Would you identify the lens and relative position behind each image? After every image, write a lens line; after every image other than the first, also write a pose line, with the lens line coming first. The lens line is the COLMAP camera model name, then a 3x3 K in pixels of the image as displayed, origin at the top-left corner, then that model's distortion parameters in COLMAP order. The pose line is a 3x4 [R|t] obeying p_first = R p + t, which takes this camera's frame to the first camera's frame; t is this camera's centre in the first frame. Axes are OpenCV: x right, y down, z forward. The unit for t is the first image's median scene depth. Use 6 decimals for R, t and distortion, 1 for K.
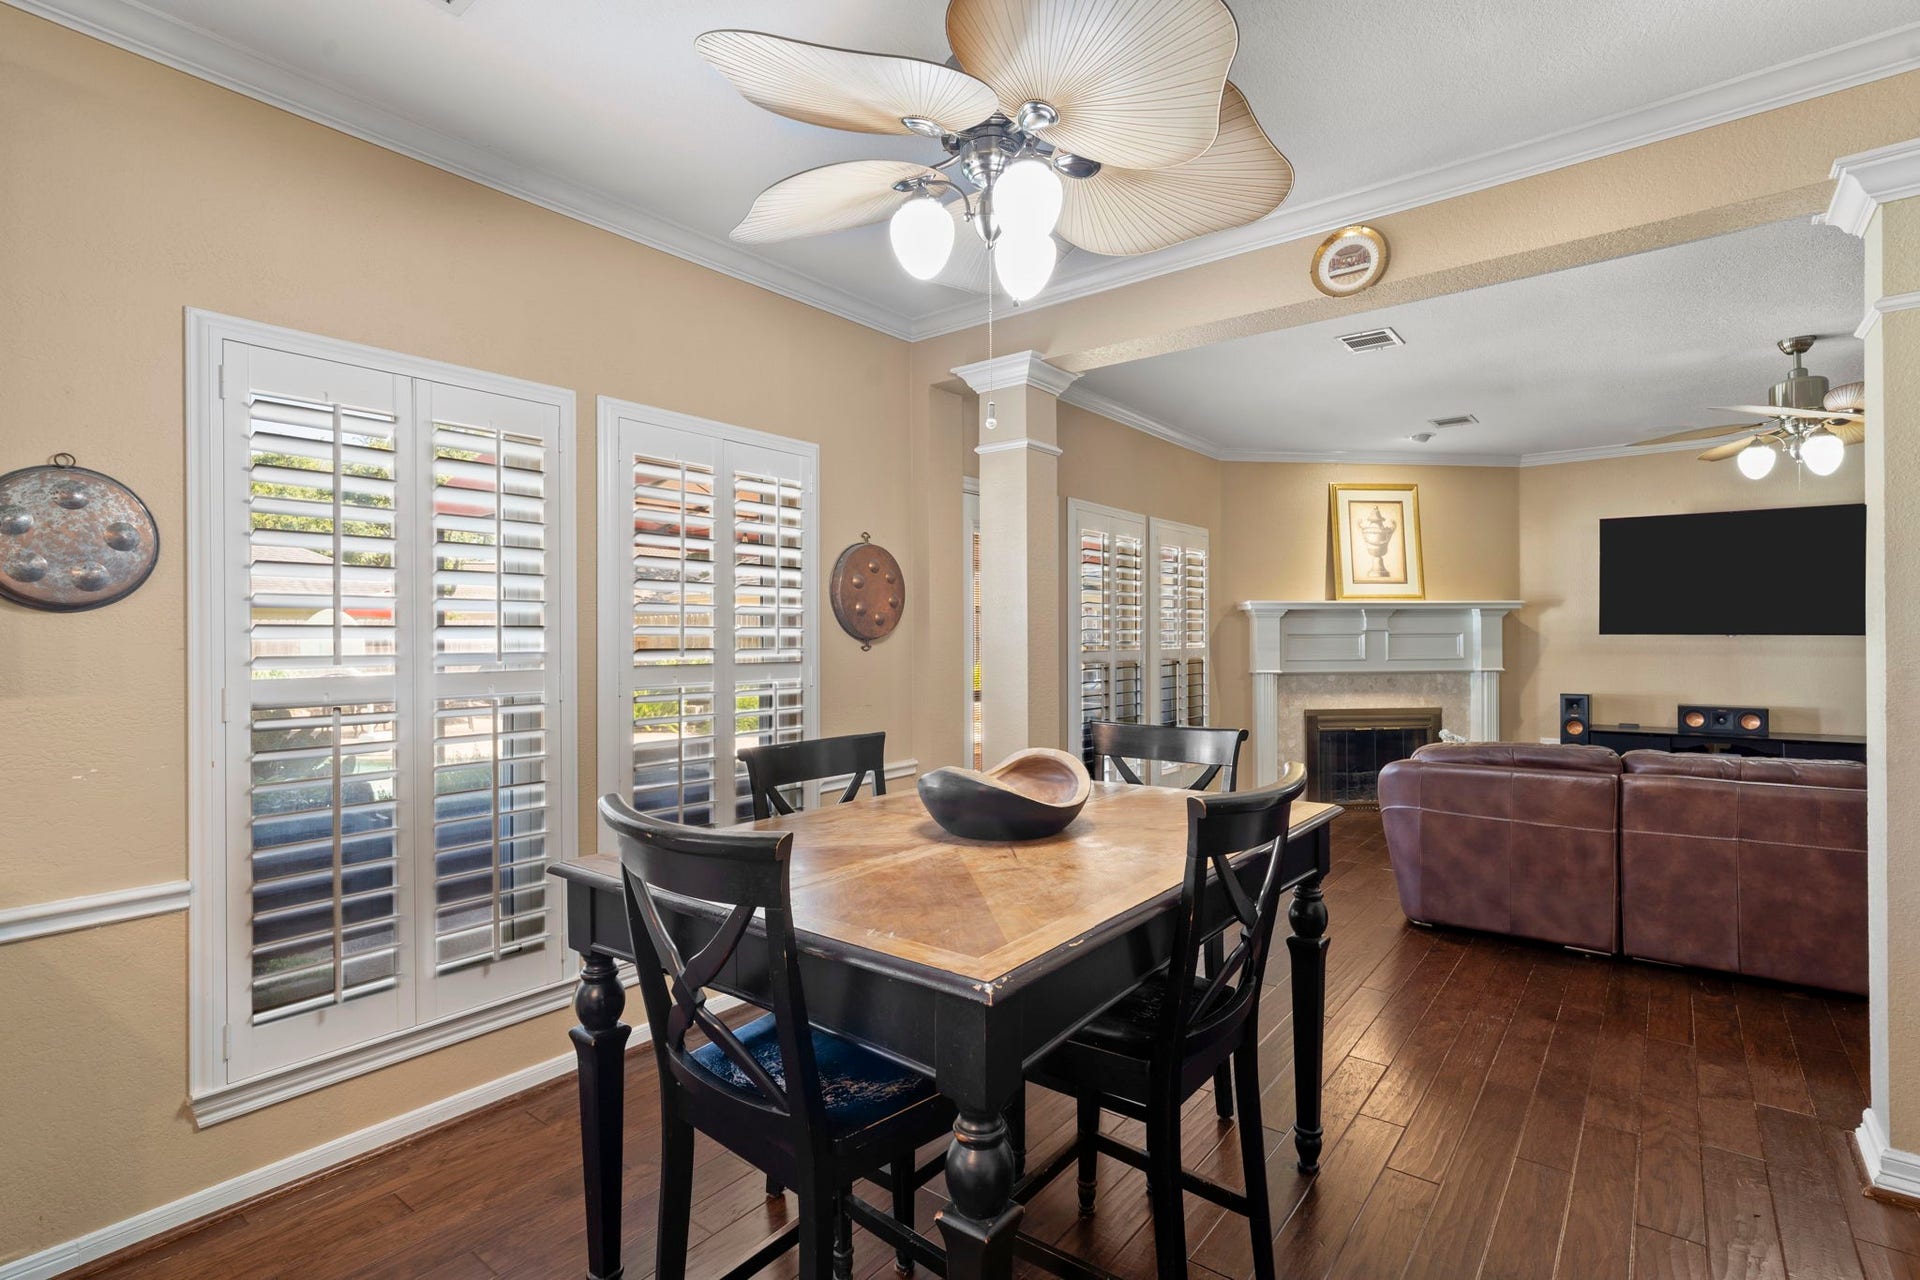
lens RADIAL K [[907.8, 0, 960.7], [0, 907.8, 636.0], [0, 0, 1]] dist [-0.009848, 0.005061]
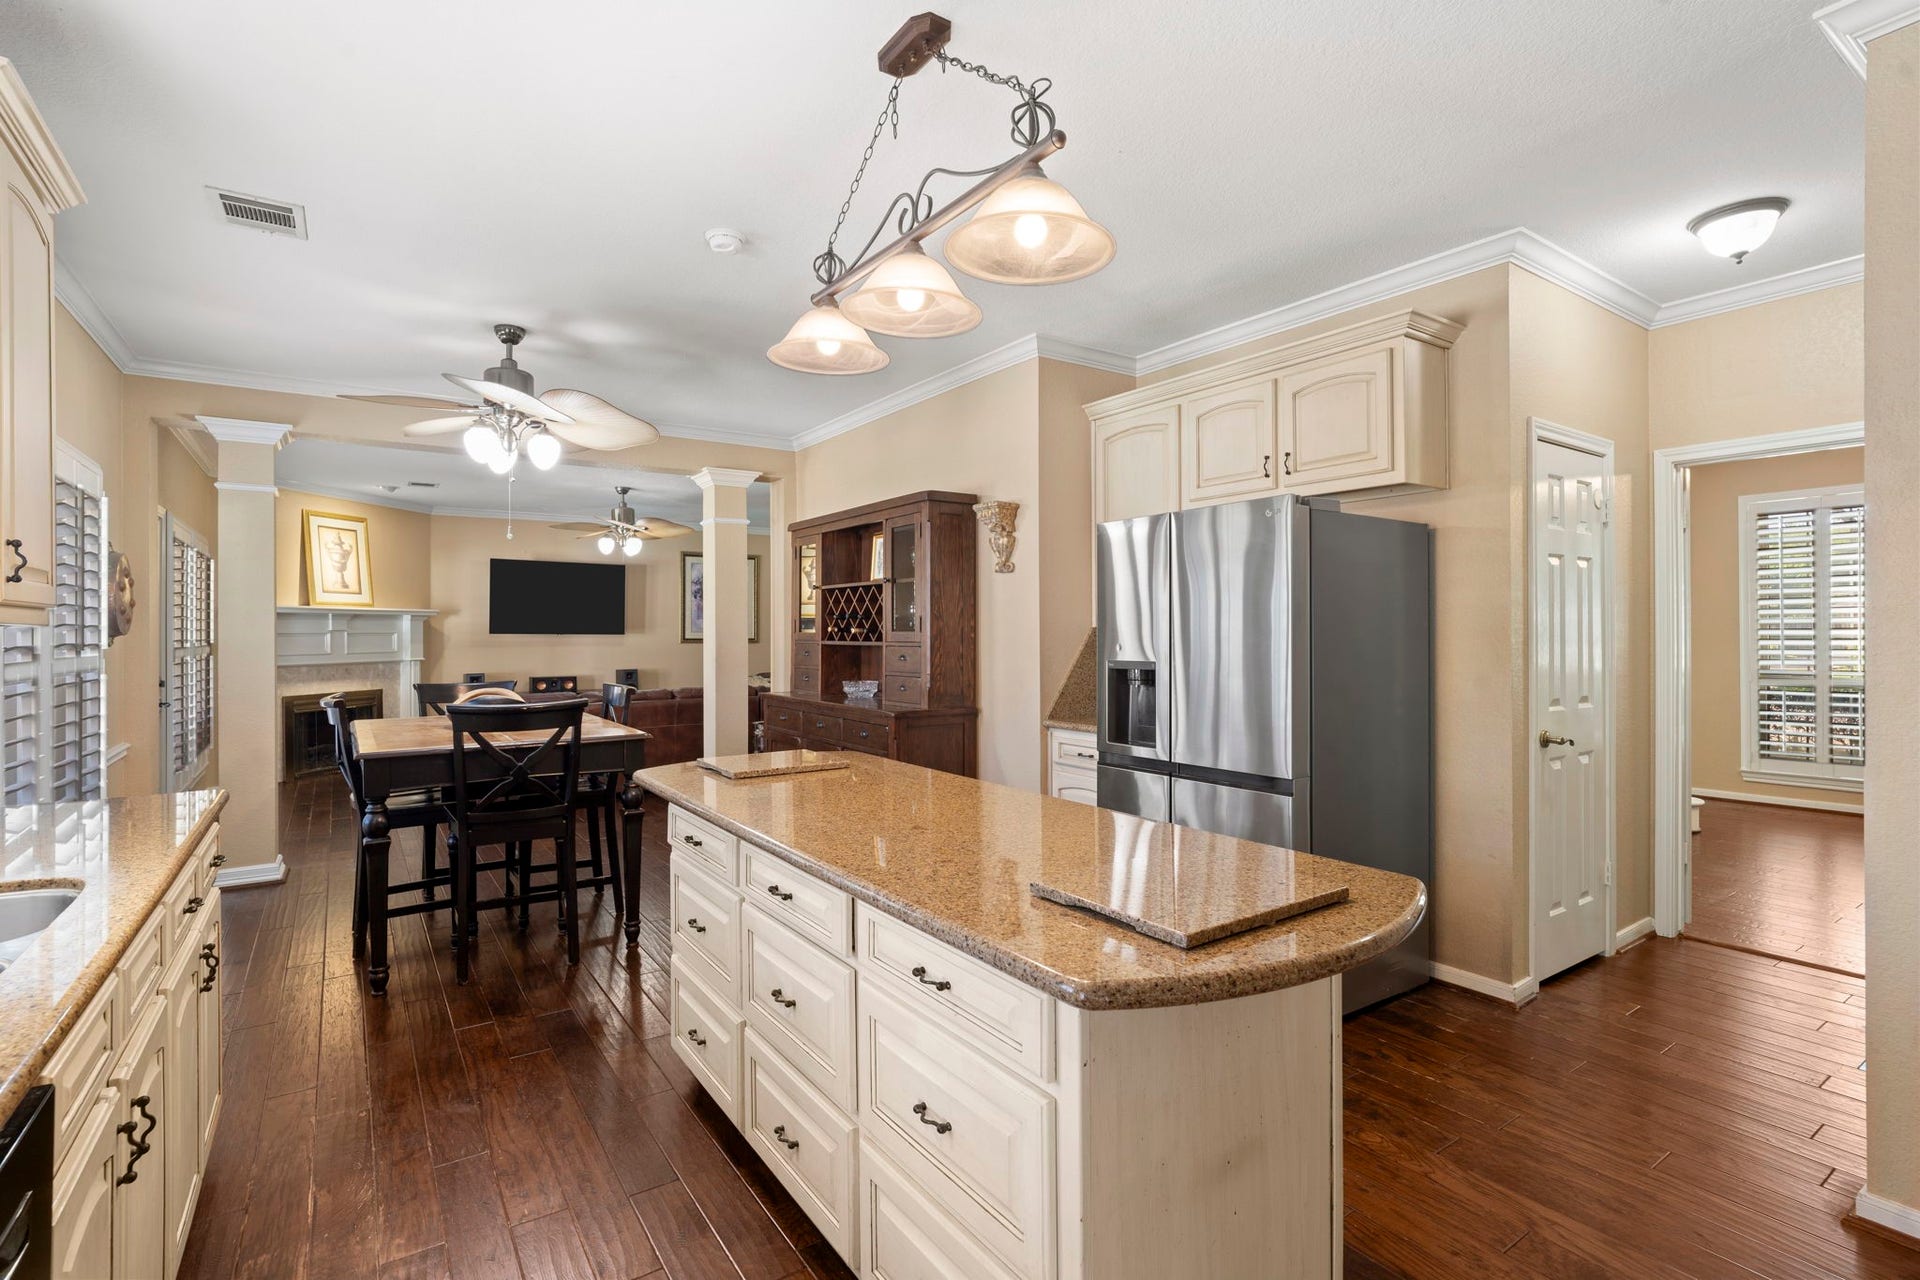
lens RADIAL K [[907.8, 0, 954.9], [0, 907.8, 633.0], [0, 0, 1]] dist [-0.009848, 0.005061]
pose [[0.301434, 0.003189, 0.953482, -0.518580], [0.002120, 0.999990, -0.004014, 0.004439], [-0.953485, 0.003231, 0.301425, -0.211618]]
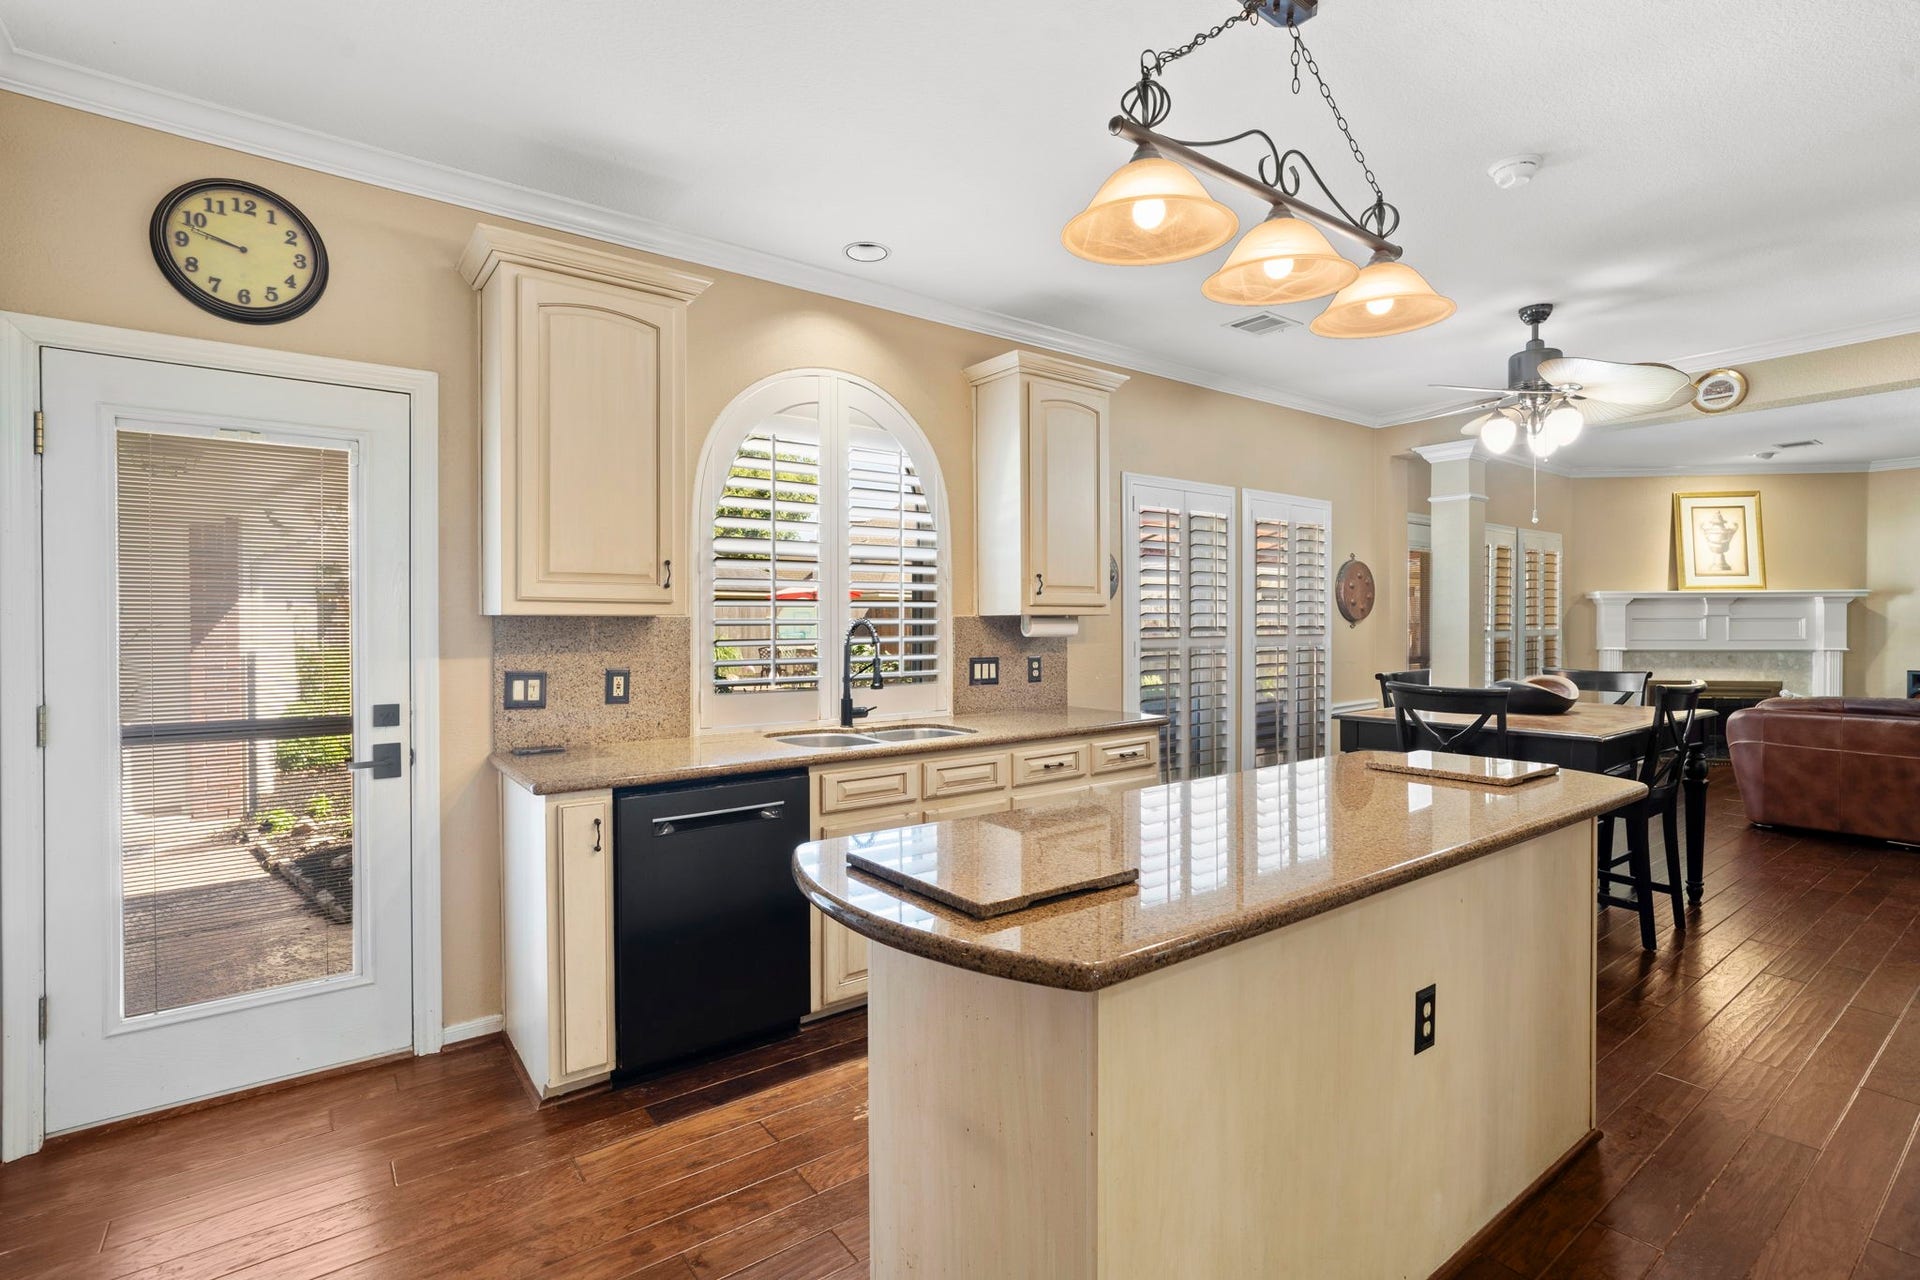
lens RADIAL K [[907.8, 0, 950.3], [0, 907.8, 630.4], [0, 0, 1]] dist [-0.009848, 0.005061]
pose [[0.967227, 0.005386, -0.253857, -0.230551], [-0.002680, 0.999936, 0.011007, 0.003440], [0.253900, -0.009966, 0.967179, -0.434813]]
